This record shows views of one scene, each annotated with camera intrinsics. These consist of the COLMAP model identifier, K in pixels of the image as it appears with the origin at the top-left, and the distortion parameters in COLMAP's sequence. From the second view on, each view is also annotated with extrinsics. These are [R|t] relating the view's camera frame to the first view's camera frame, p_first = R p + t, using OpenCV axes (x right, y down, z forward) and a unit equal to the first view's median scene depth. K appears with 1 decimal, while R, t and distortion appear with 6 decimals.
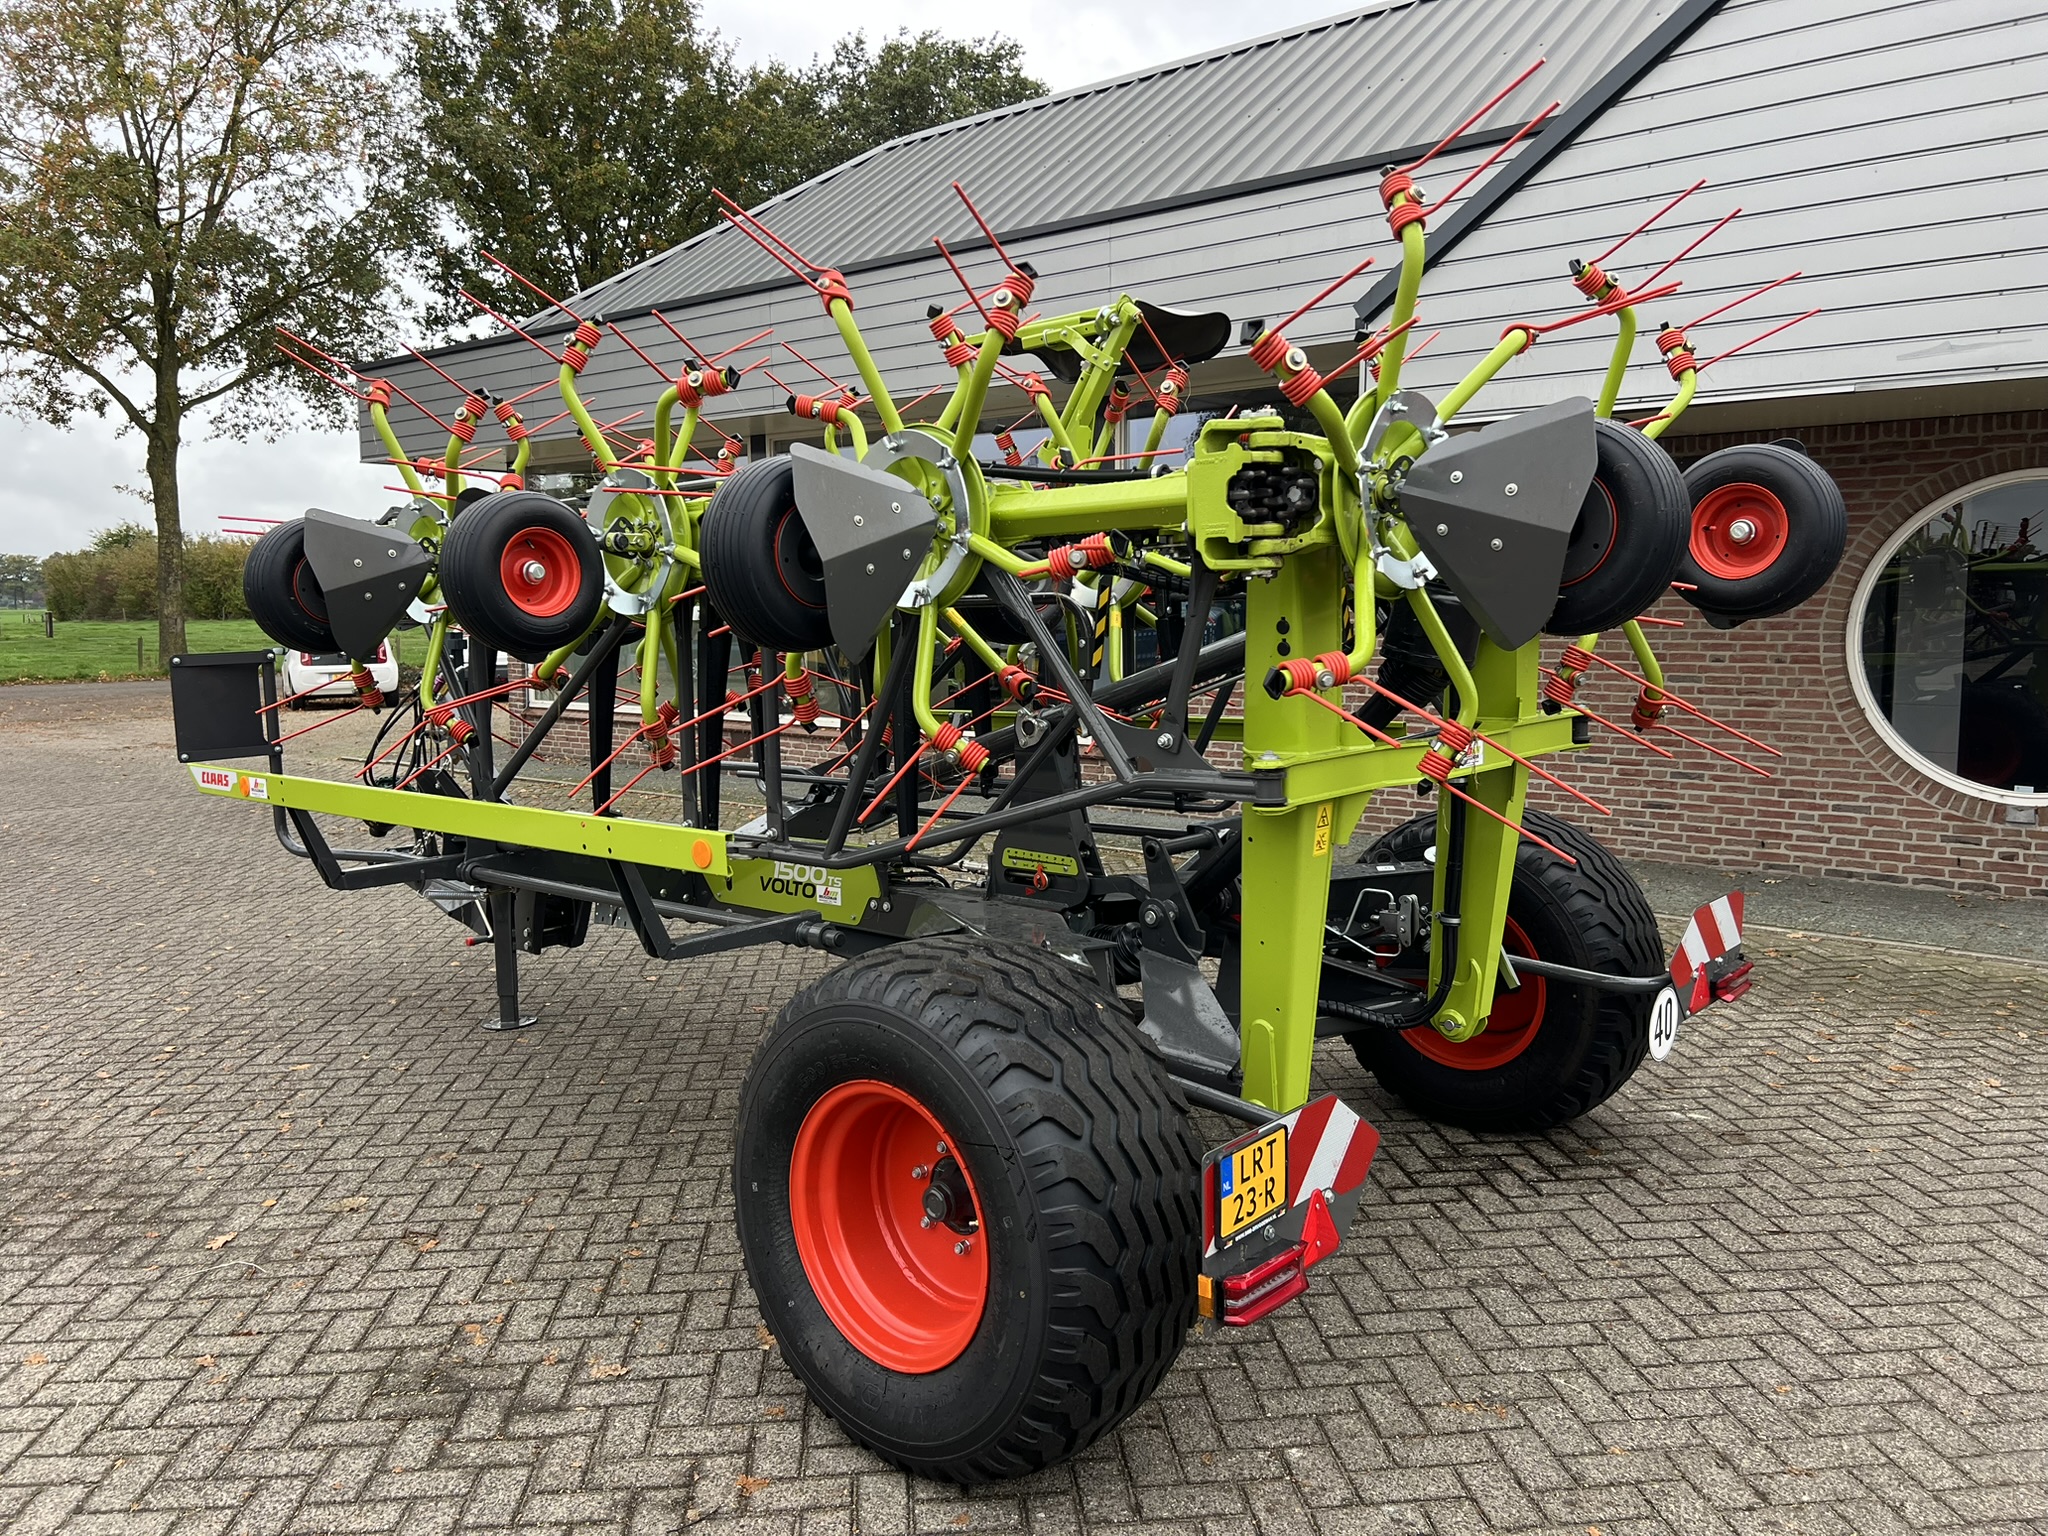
lens RADIAL K [[1556.9, 0, 1024.0], [0, 1556.9, 768.0], [0, 0, 1]] dist [0.058758, -0.060336]
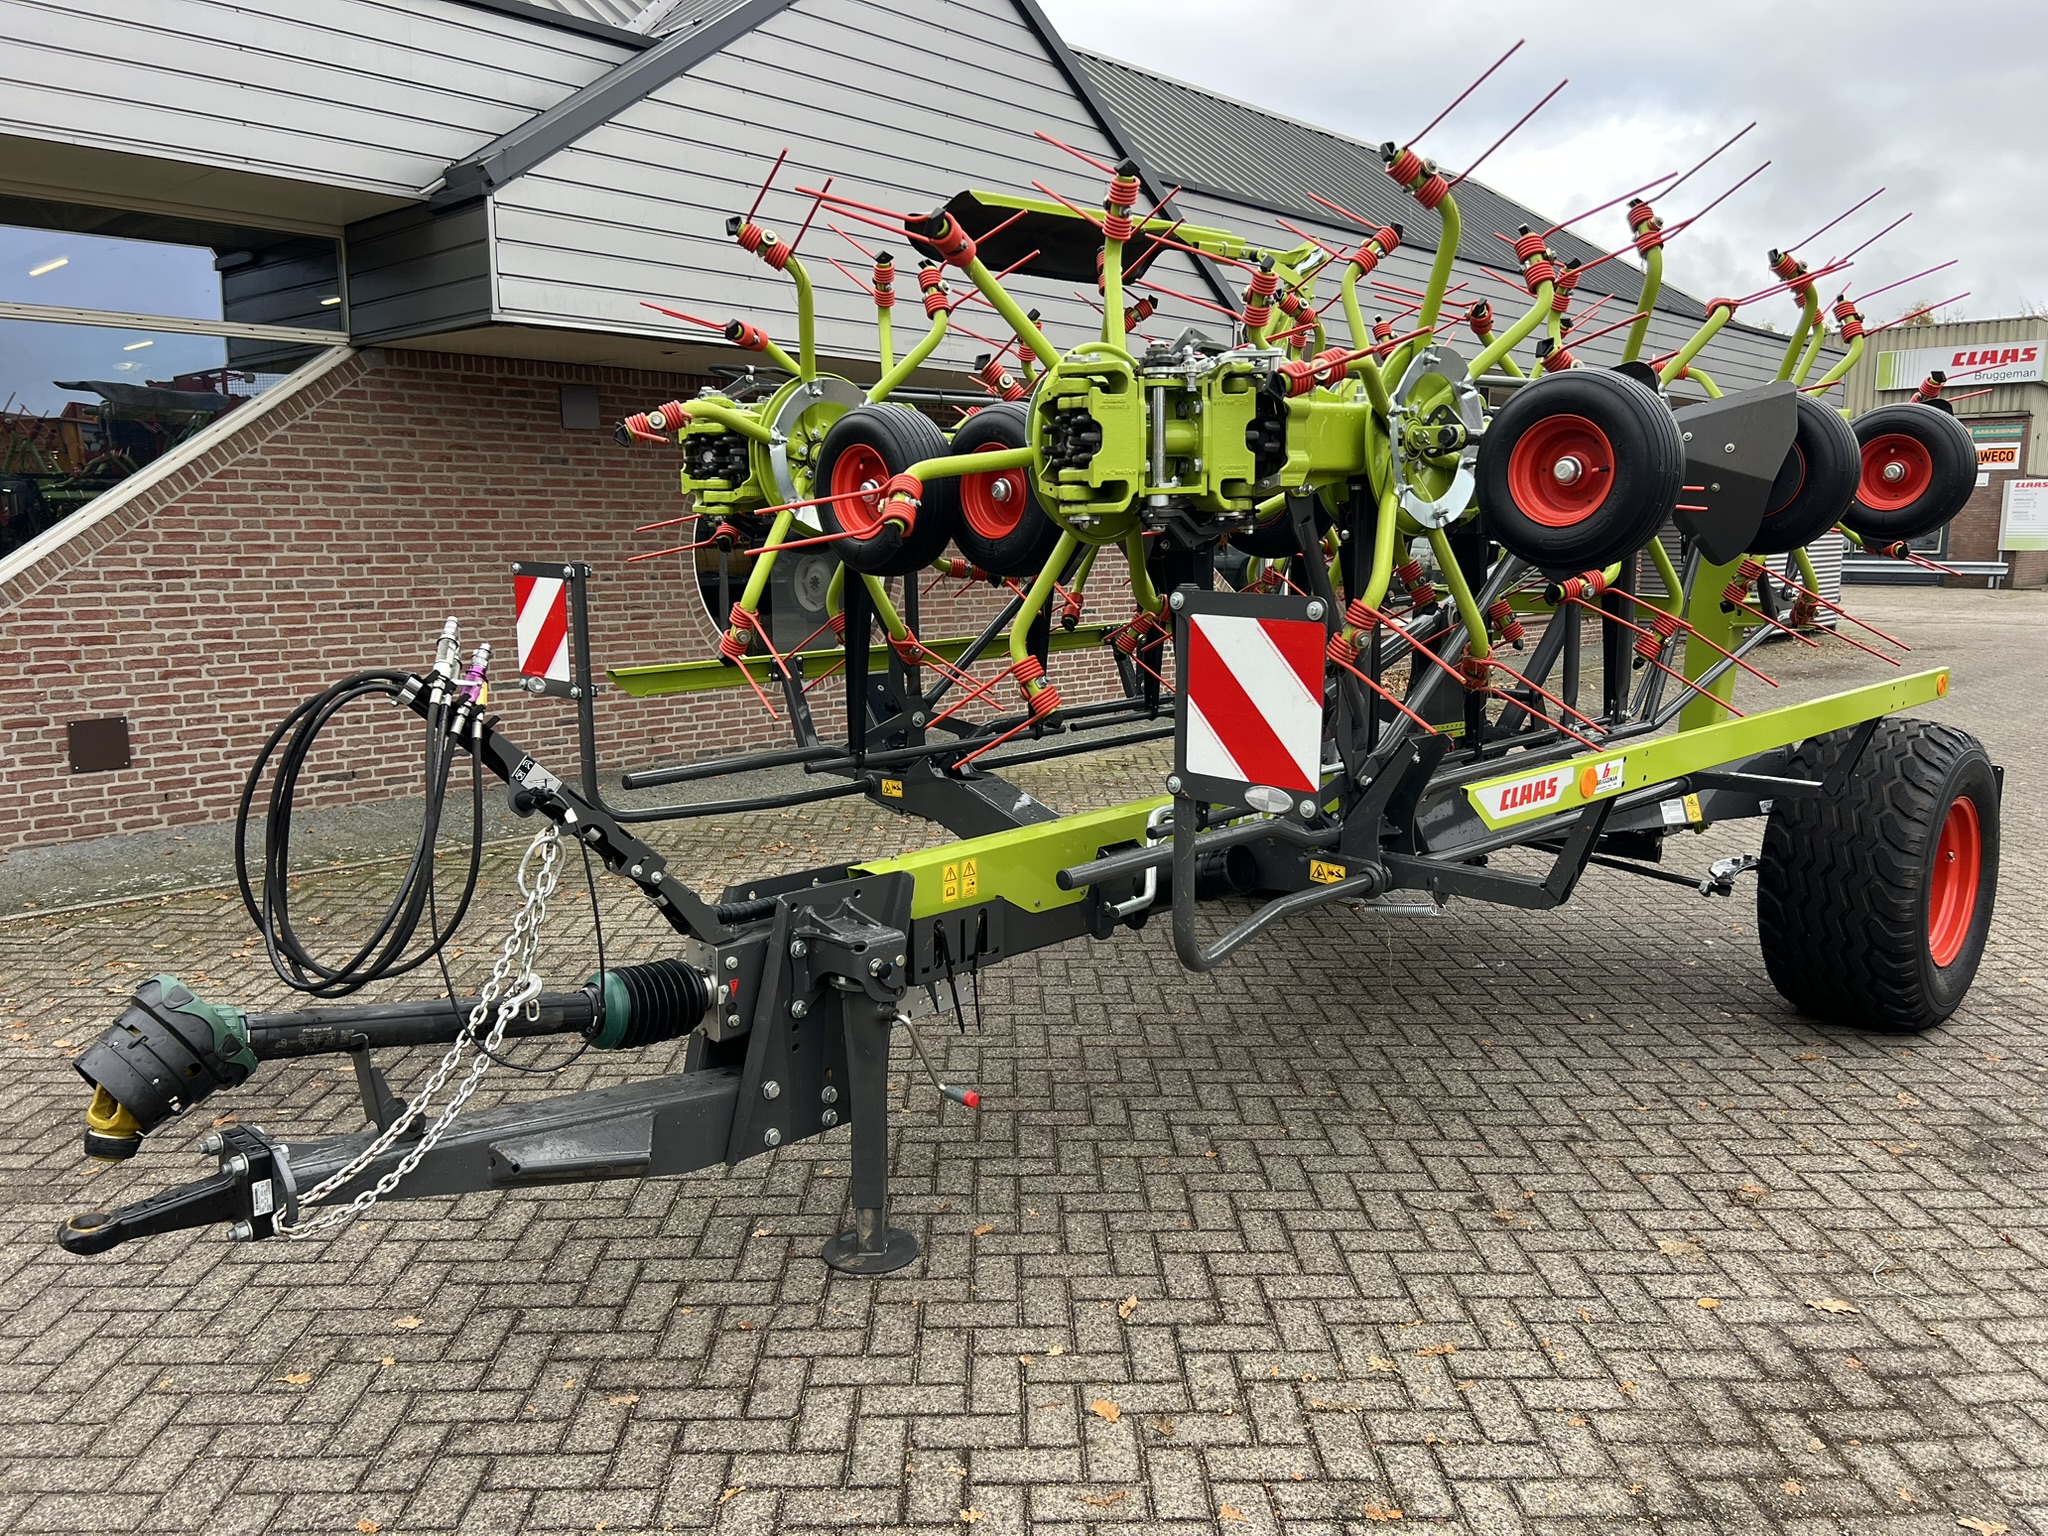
lens RADIAL K [[1556.9, 0, 1024.0], [0, 1556.9, 768.0], [0, 0, 1]] dist [0.058758, -0.060336]
pose [[0.047579, -0.144106, 0.988418, -1.160457], [0.105333, 0.984745, 0.138500, -0.109180], [-0.993298, 0.097523, 0.062032, 1.211030]]
